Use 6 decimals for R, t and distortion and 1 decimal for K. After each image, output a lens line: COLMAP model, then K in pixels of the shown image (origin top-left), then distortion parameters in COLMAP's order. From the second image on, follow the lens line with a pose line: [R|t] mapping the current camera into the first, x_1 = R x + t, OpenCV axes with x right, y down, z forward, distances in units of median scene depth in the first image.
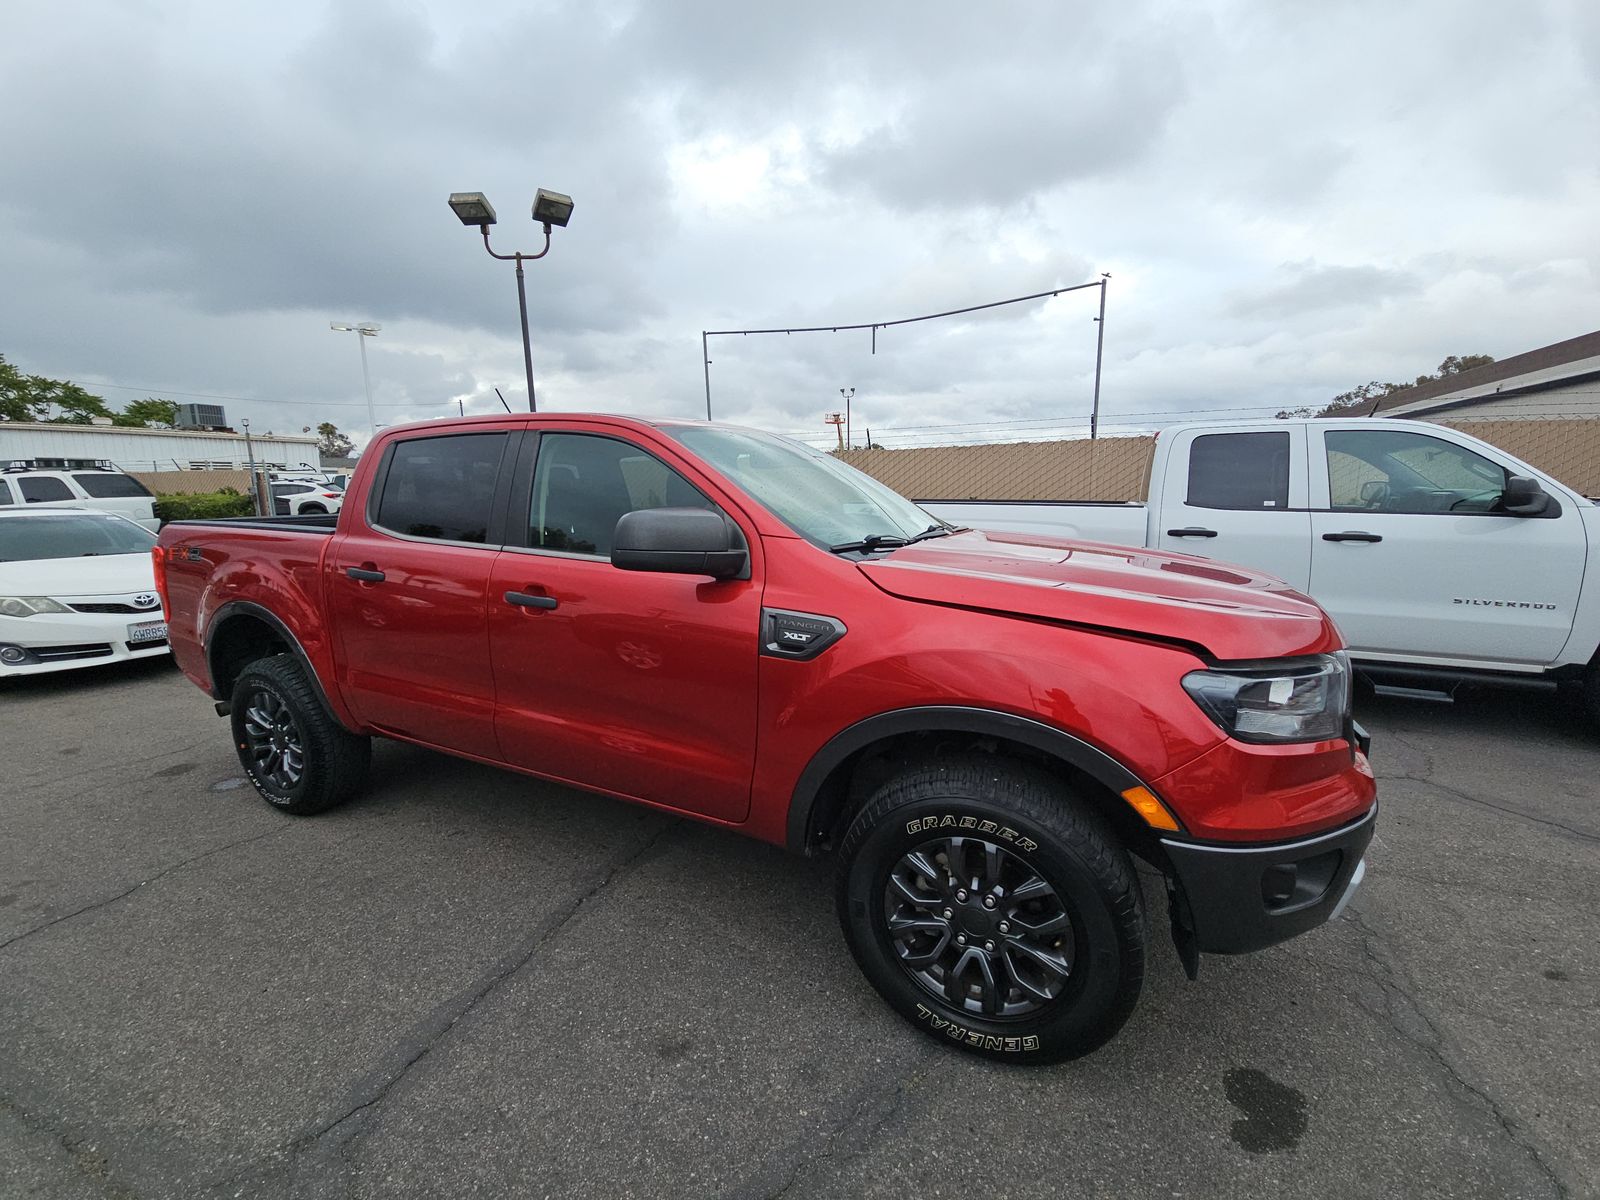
lens RADIAL K [[655.9, 0, 801.4], [0, 655.9, 565.7], [0, 0, 1]] dist [0.016031, -0.013663]
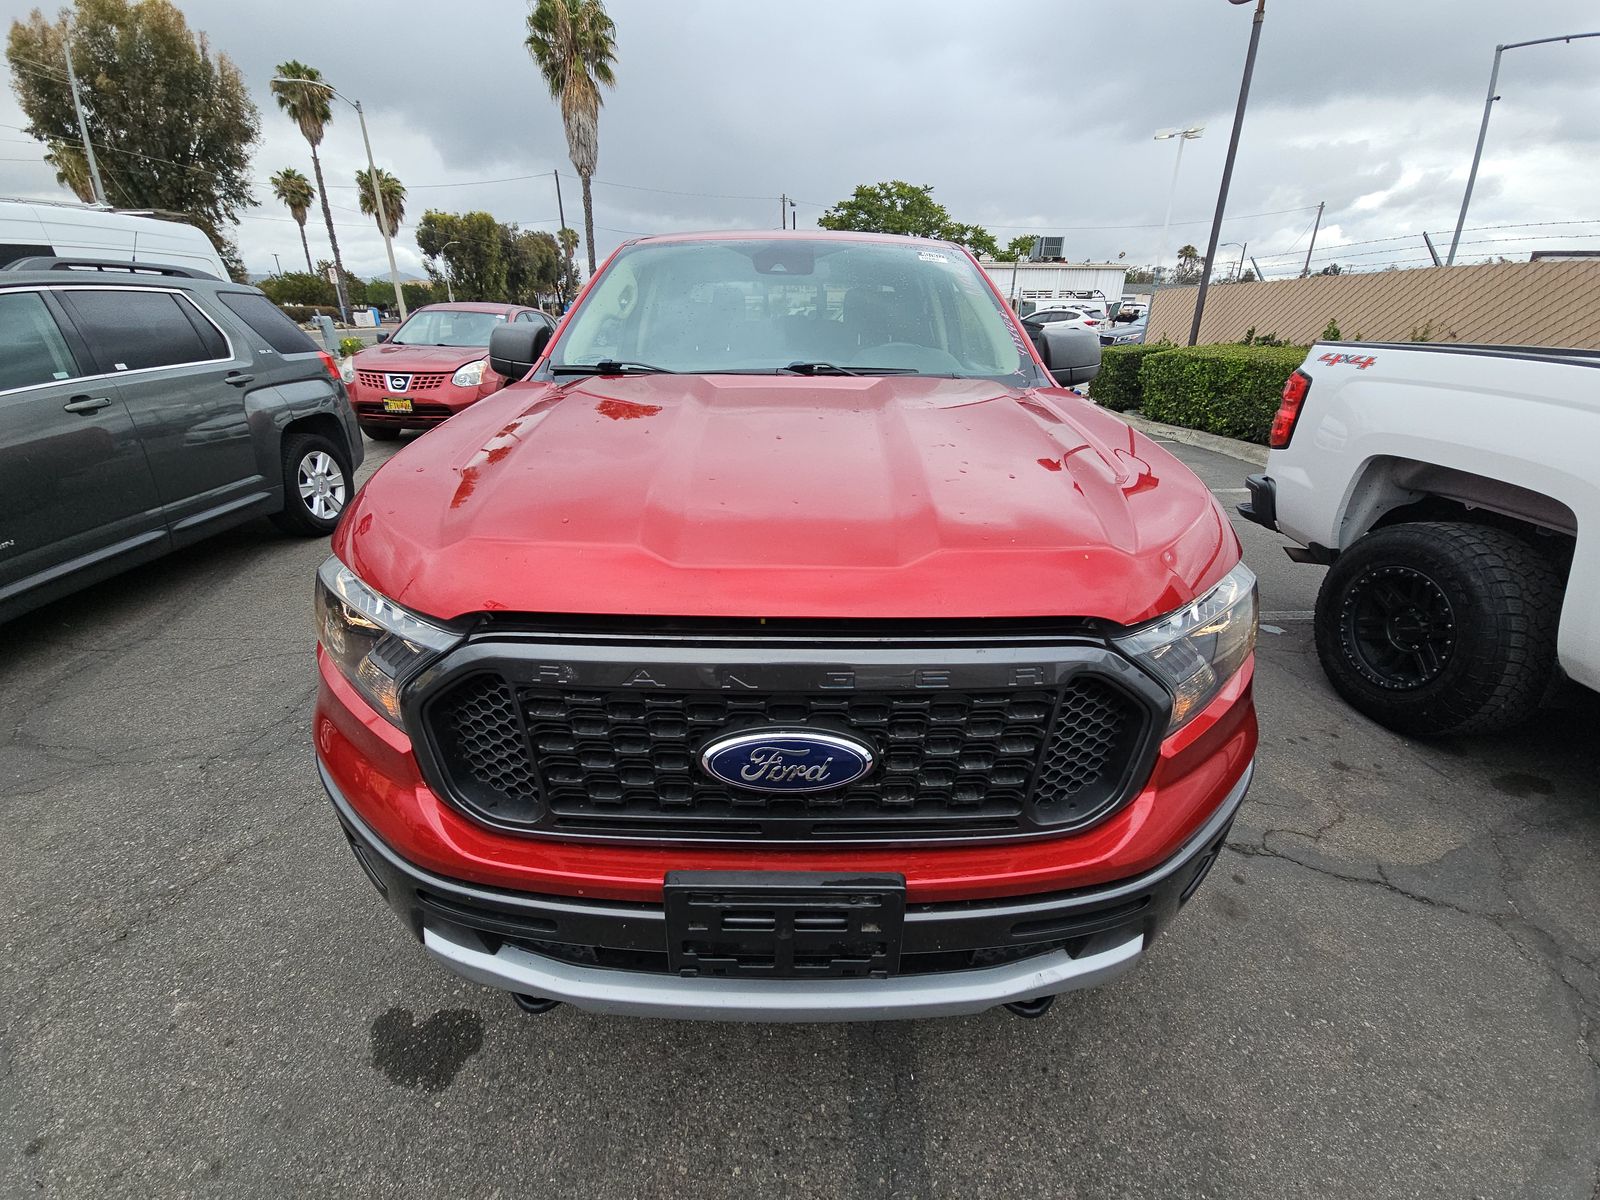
lens RADIAL K [[648.5, 0, 800.0], [0, 648.5, 600.0], [0, 0, 1]] dist [-0.002145, -0.000401]
pose [[0.442749, 0.369727, -0.816869, 0.090282], [-0.117534, 0.927098, 0.355914, -0.007809], [0.888909, -0.061571, 0.453927, 0.068369]]
